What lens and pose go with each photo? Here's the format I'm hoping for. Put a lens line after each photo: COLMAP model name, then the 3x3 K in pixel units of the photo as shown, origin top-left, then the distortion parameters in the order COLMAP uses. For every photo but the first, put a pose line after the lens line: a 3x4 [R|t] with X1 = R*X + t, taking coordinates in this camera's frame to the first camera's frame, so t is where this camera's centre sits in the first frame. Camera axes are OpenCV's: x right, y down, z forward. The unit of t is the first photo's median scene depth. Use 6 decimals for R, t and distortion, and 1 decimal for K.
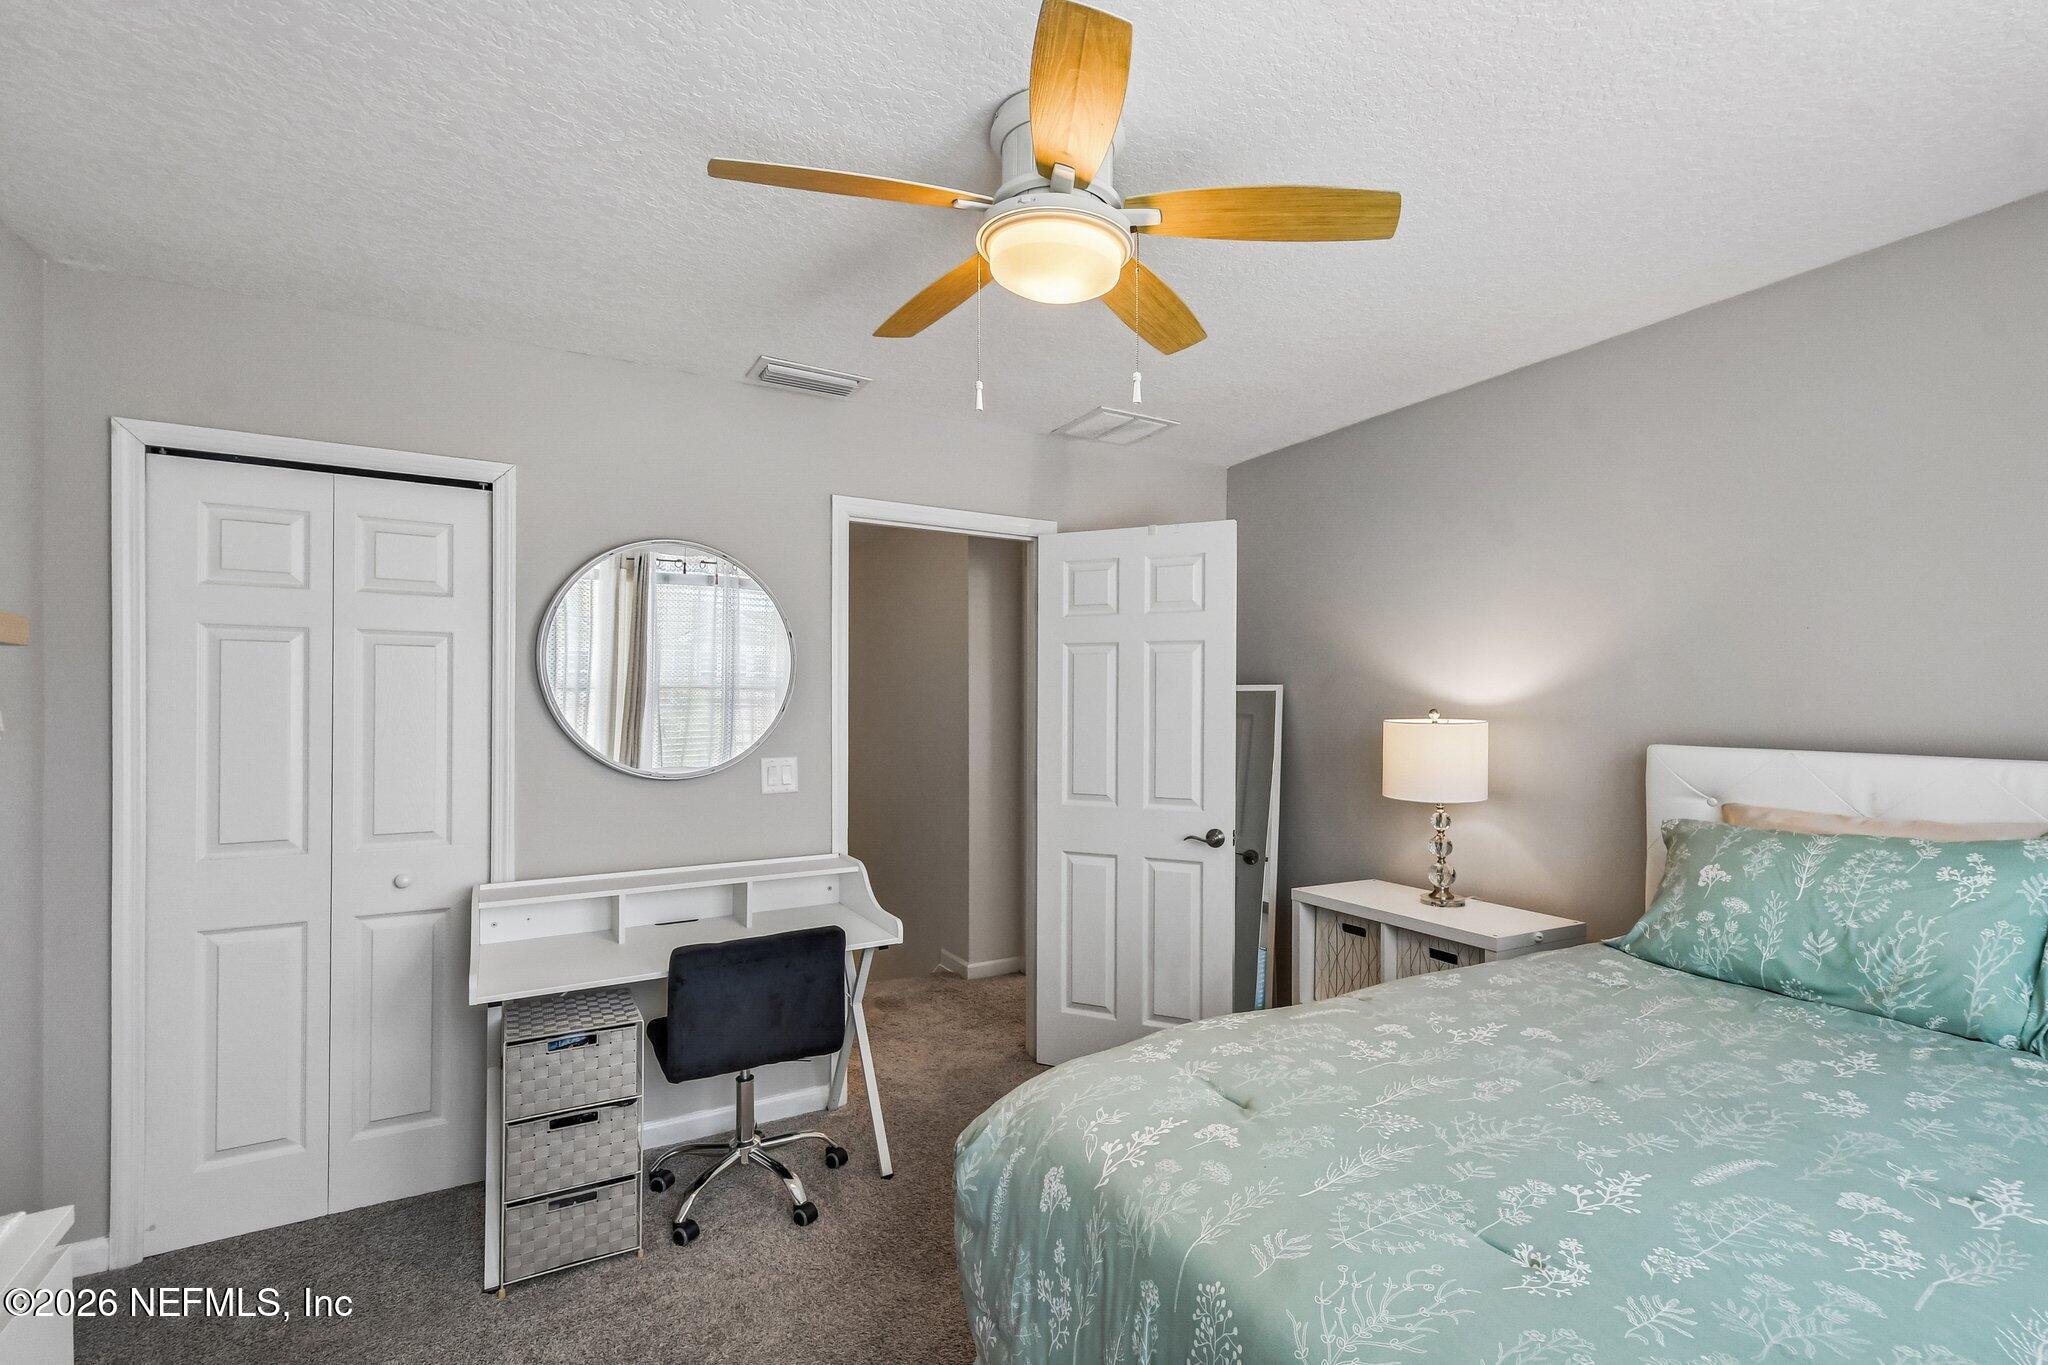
lens RADIAL K [[931.4, 0, 1075.4], [0, 931.4, 708.1], [0, 0, 1]] dist [0.001526, -0.000090]
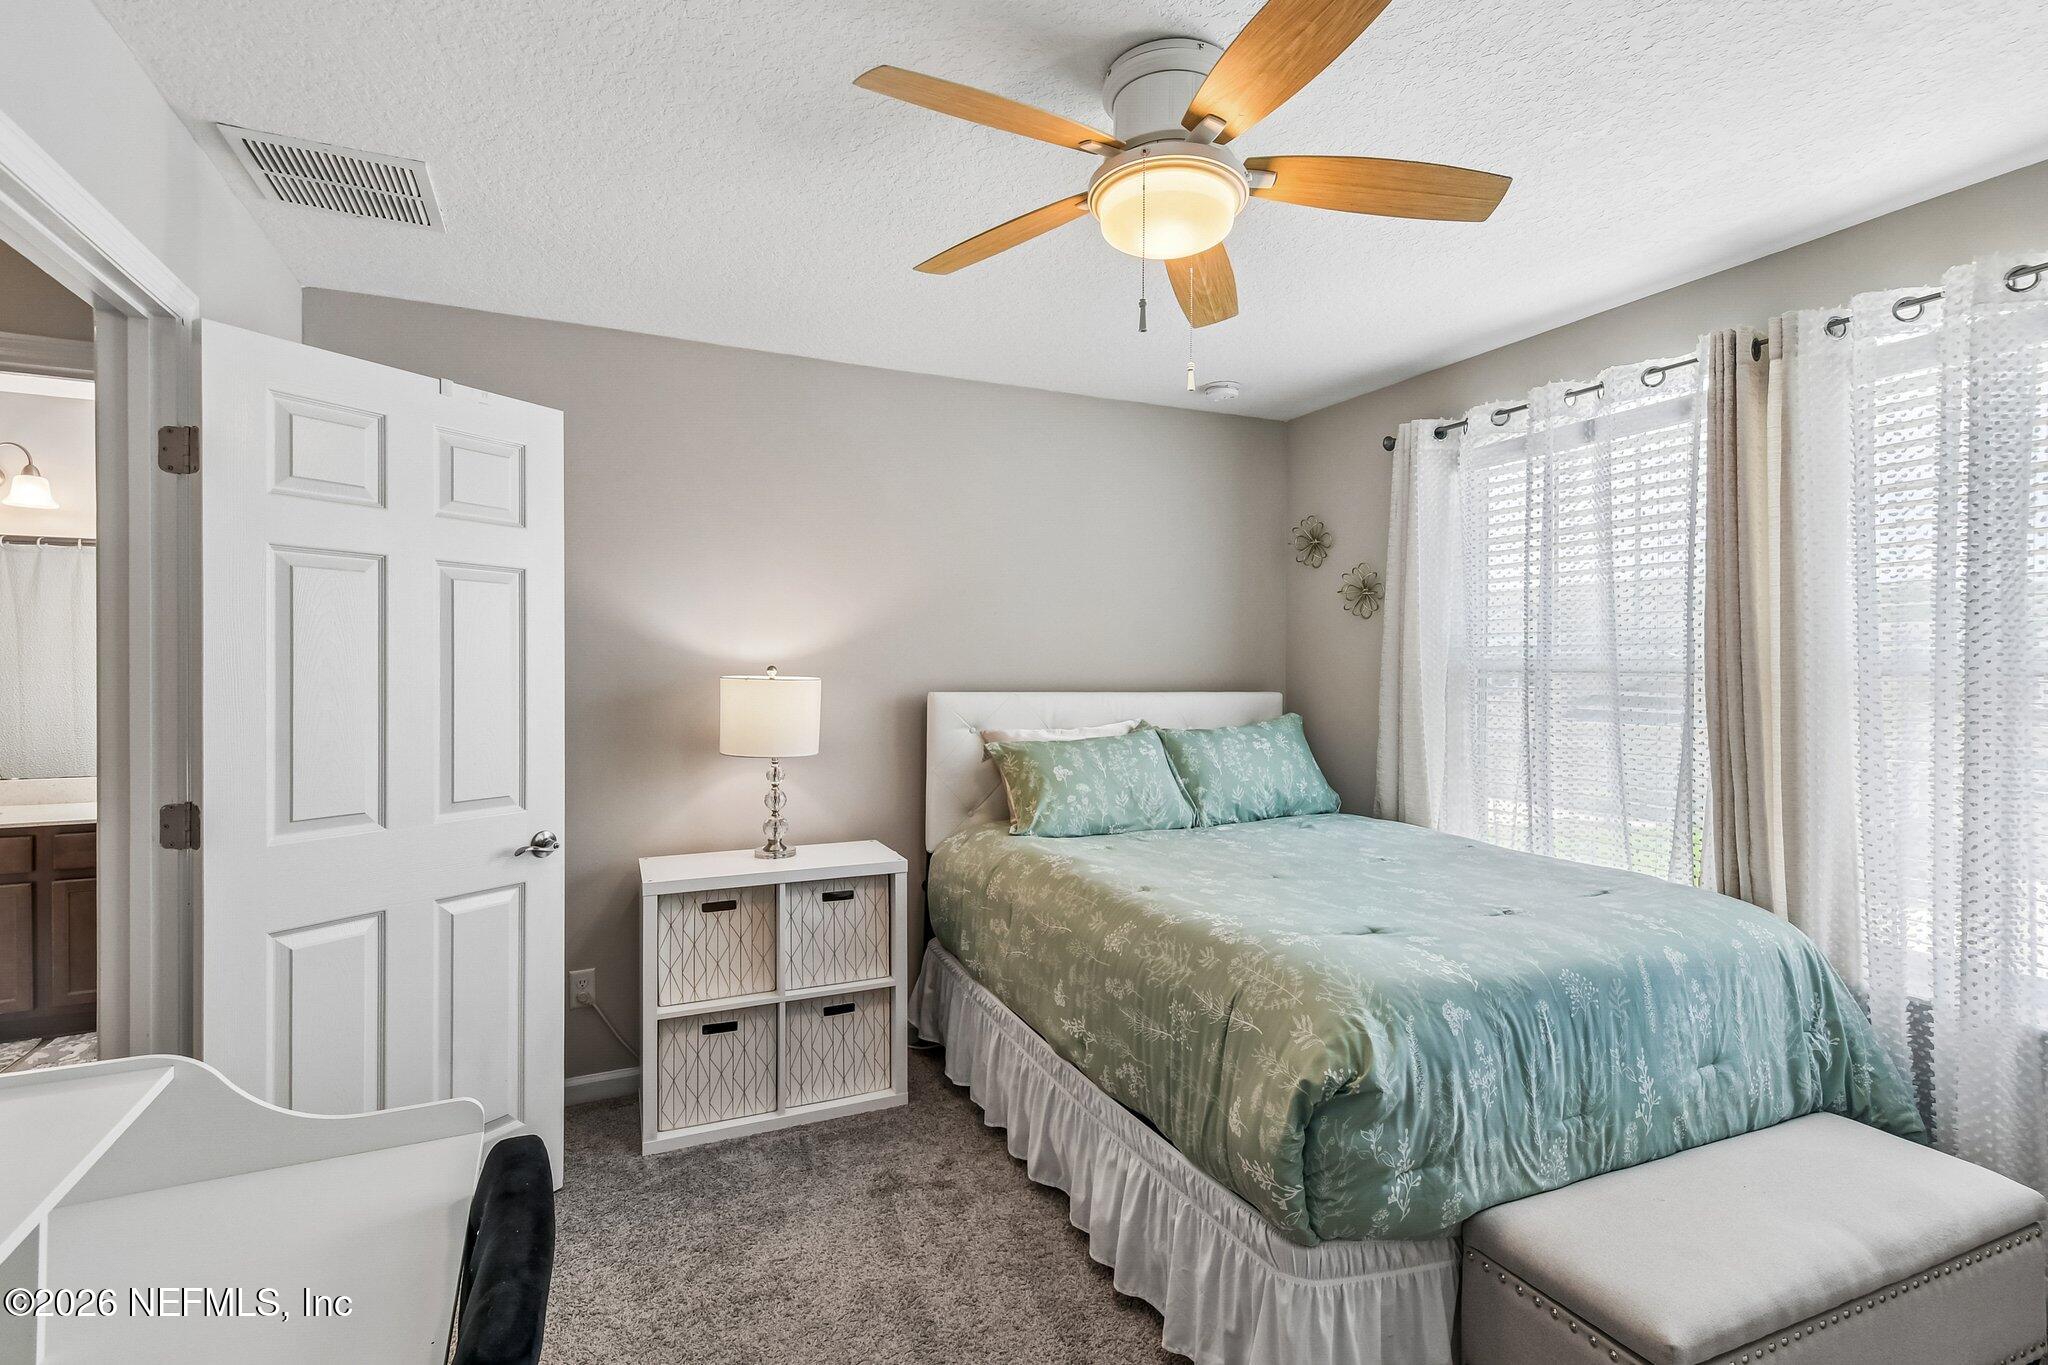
lens RADIAL K [[950.4, 0, 1022.9], [0, 950.4, 671.1], [0, 0, 1]] dist [0.002671, -0.000043]
pose [[0.123392, -0.009143, 0.992316, -0.800602], [0.003678, 0.999955, 0.008756, -0.002620], [-0.992351, 0.002569, 0.123420, 0.784882]]
